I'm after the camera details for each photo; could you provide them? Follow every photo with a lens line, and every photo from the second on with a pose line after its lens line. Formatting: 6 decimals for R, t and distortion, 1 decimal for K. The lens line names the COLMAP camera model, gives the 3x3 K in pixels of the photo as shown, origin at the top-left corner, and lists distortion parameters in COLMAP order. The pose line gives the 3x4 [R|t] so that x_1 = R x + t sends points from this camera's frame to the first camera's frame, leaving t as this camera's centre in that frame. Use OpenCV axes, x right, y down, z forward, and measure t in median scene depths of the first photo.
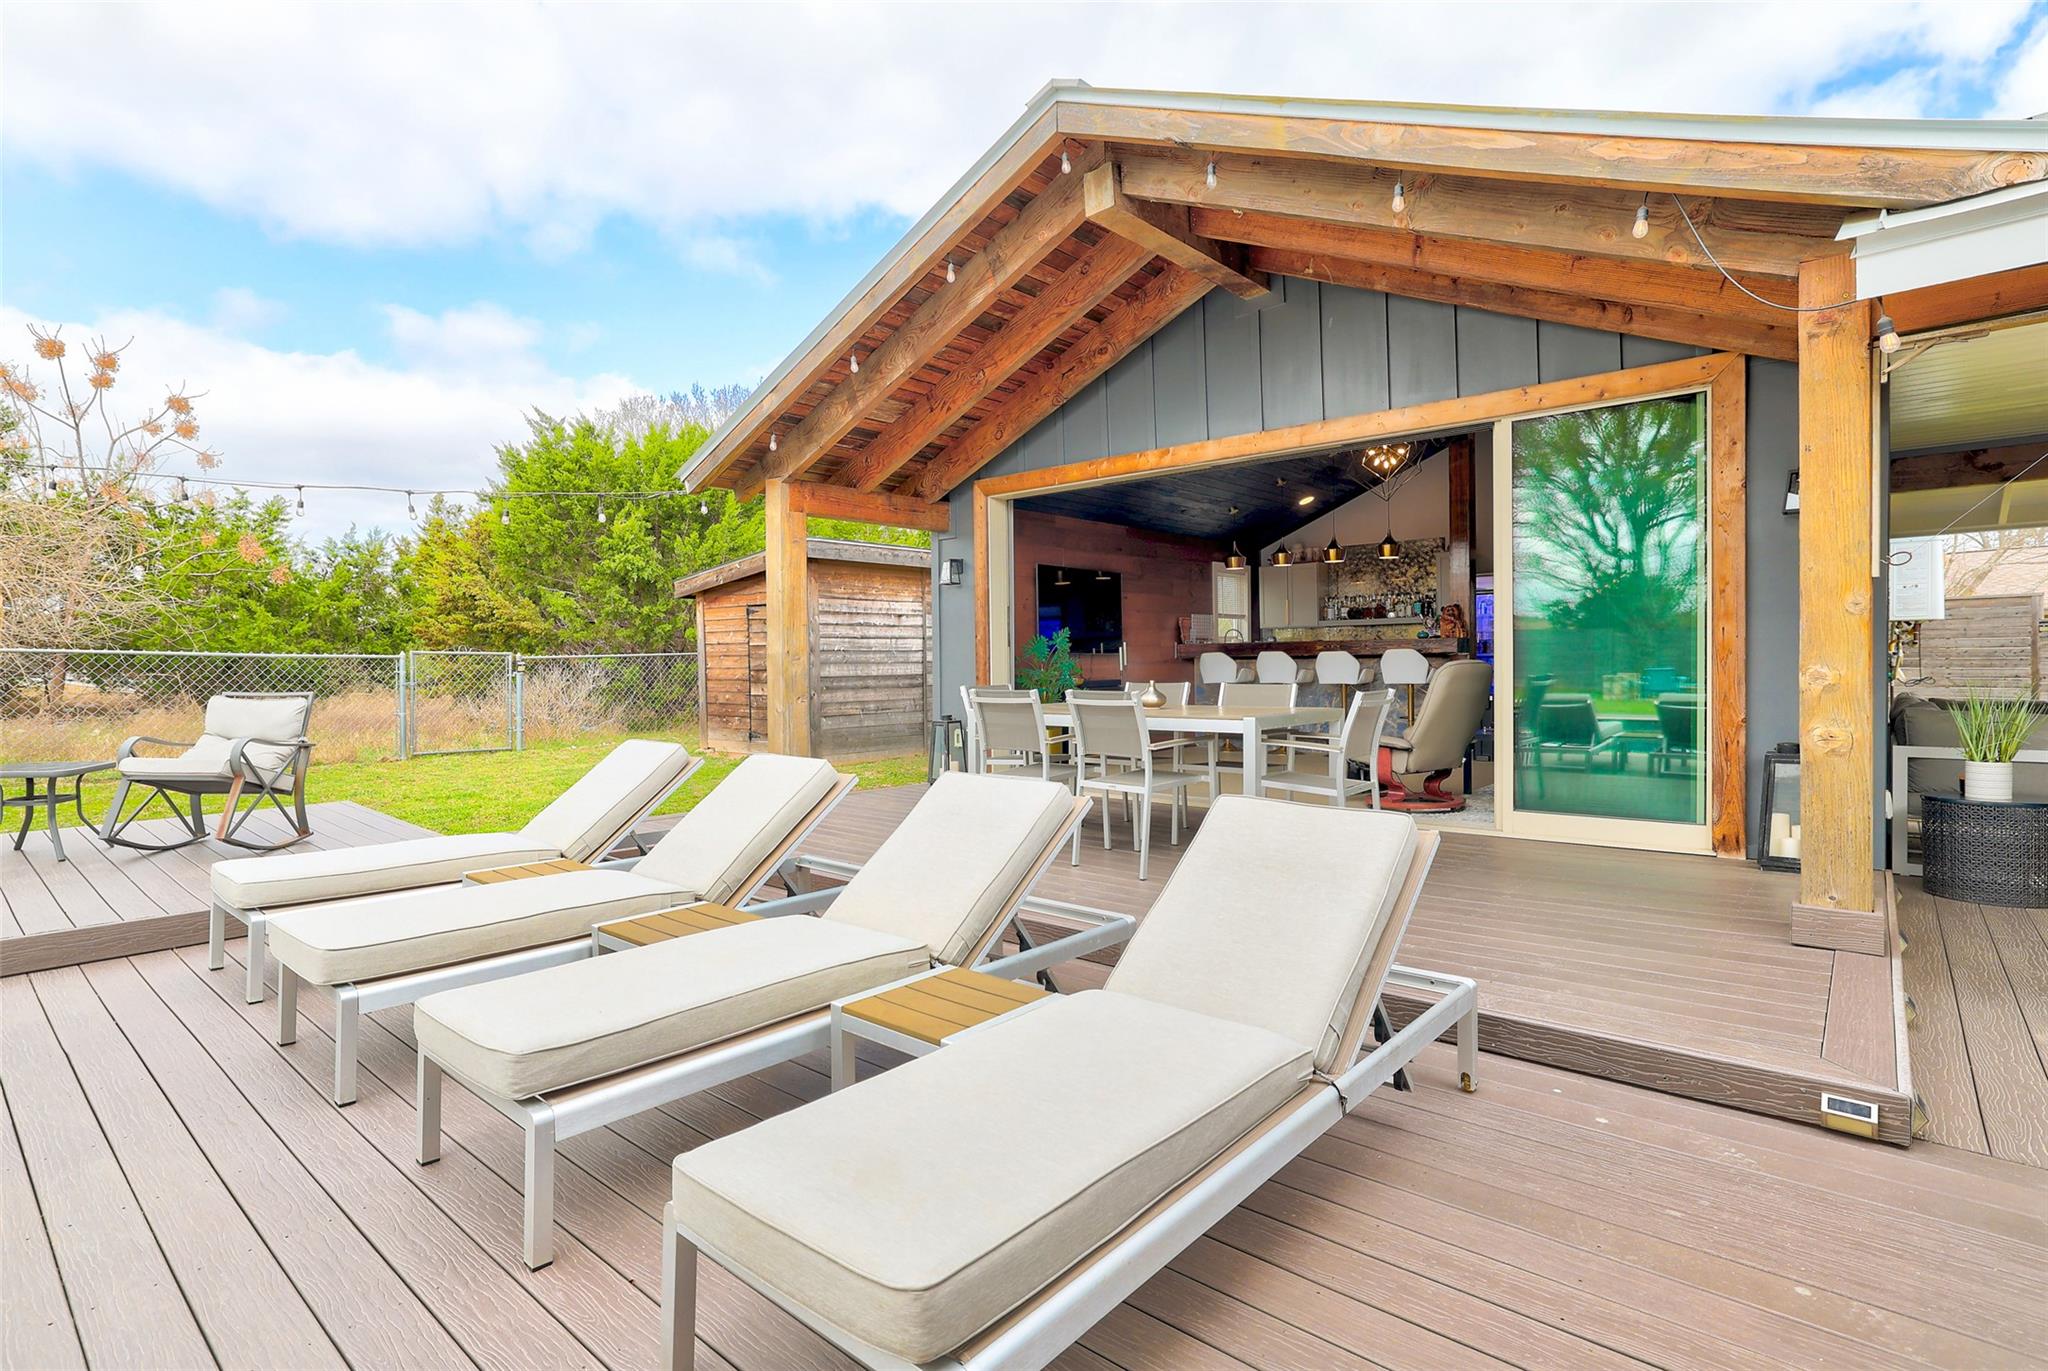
lens RADIAL K [[989.1, 0, 1018.7], [0, 989.1, 683.0], [0, 0, 1]] dist [-0.006874, -0.000912]
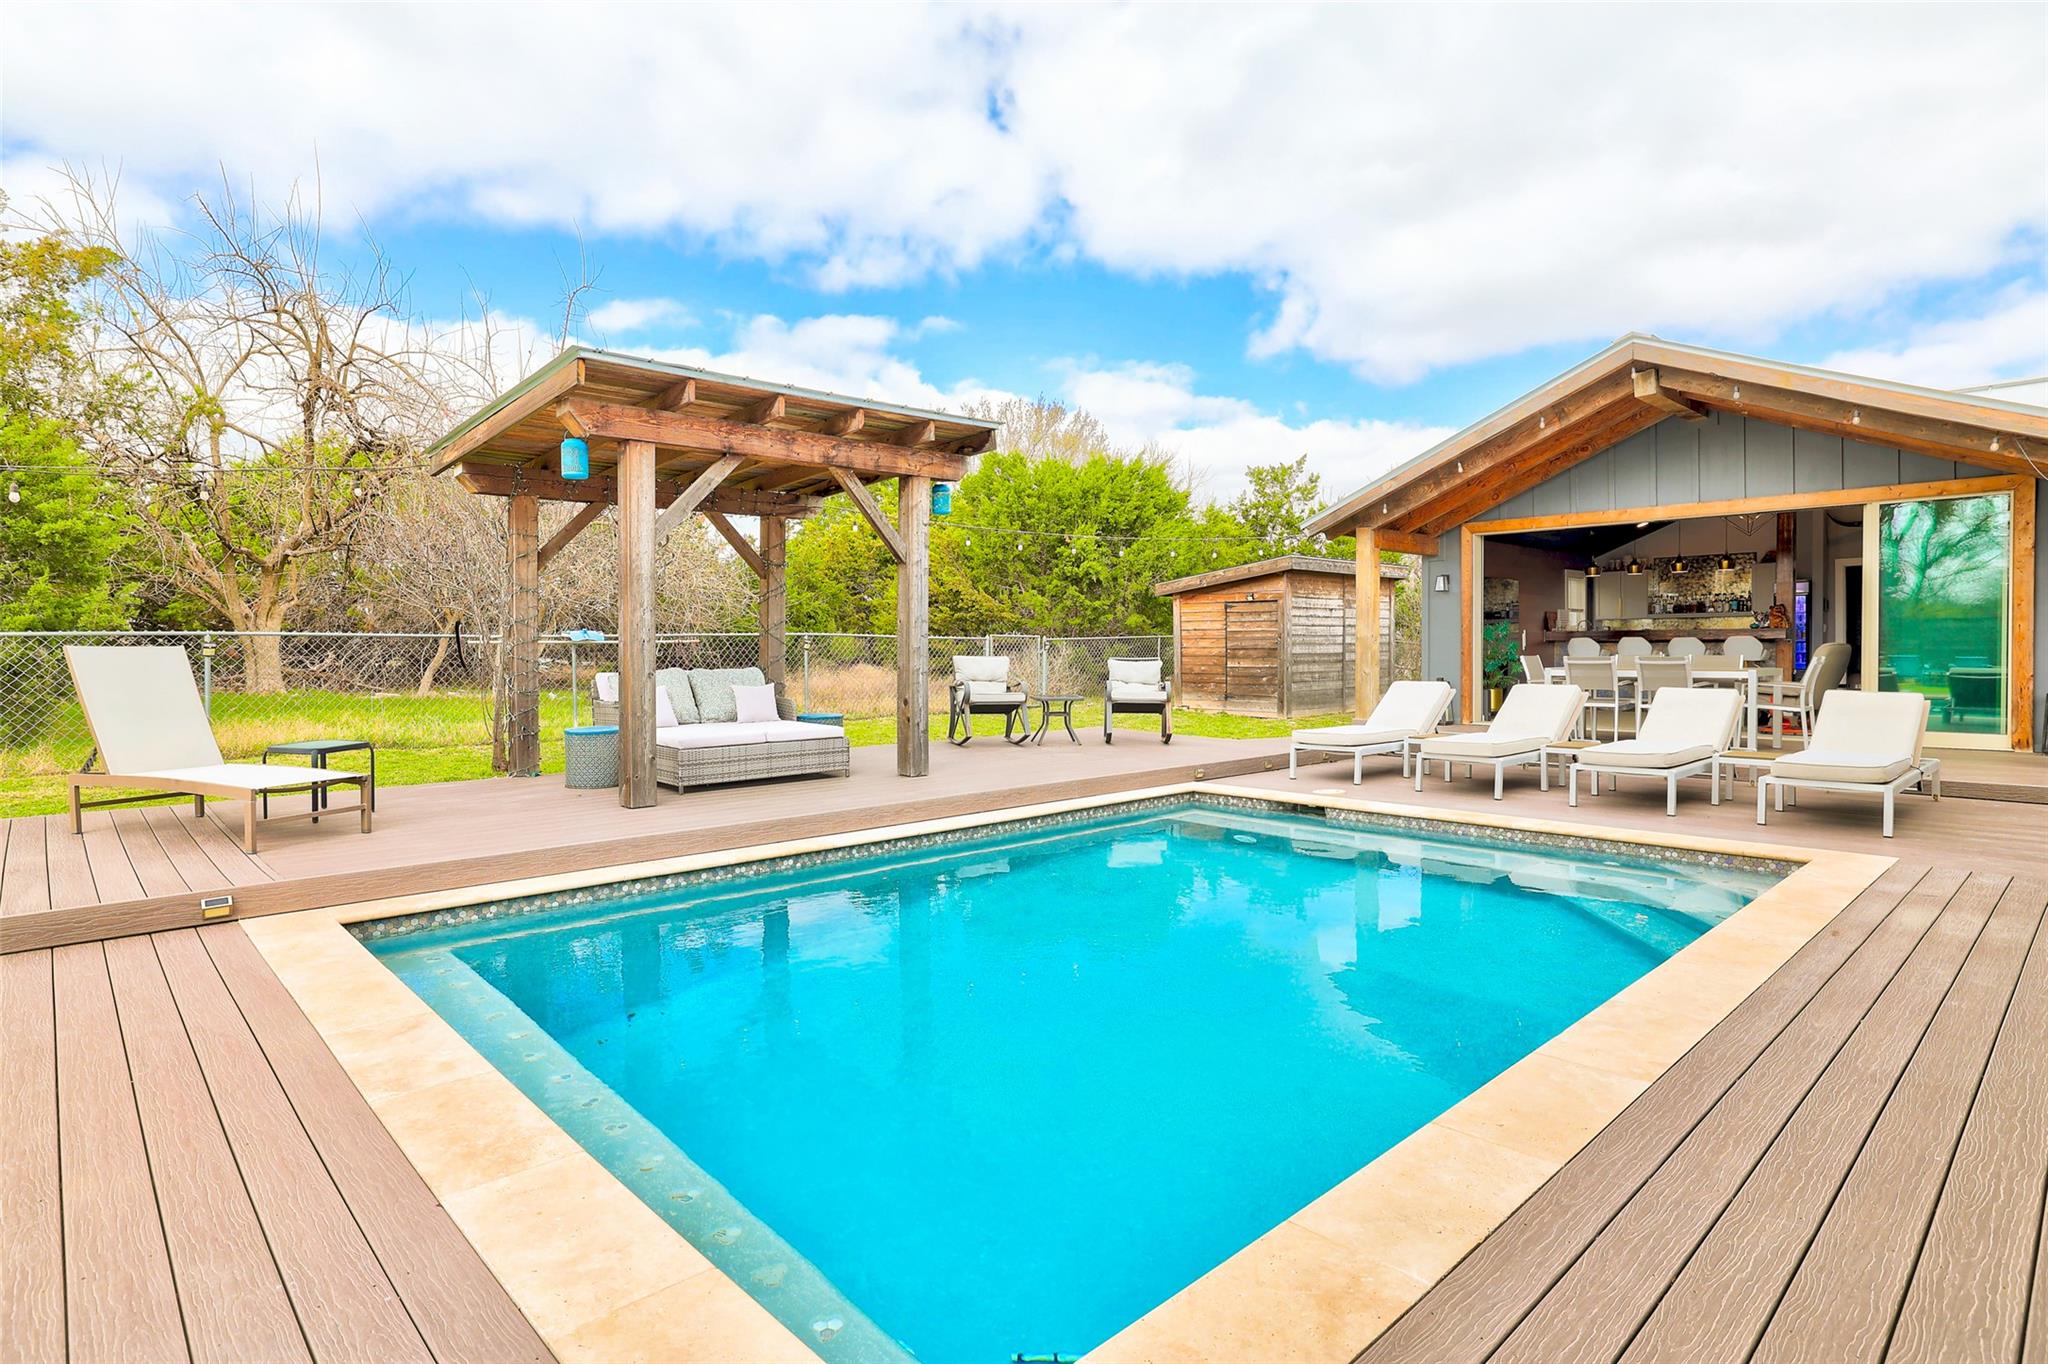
lens RADIAL K [[1049.6, 0, 1028.8], [0, 1049.6, 668.3], [0, 0, 1]] dist [0.004925, 0.003713]
pose [[0.996434, 0.007273, -0.084067, -0.421812], [-0.007337, 0.999973, -0.000449, 0.016770], [0.084062, 0.001064, 0.996460, -0.491255]]
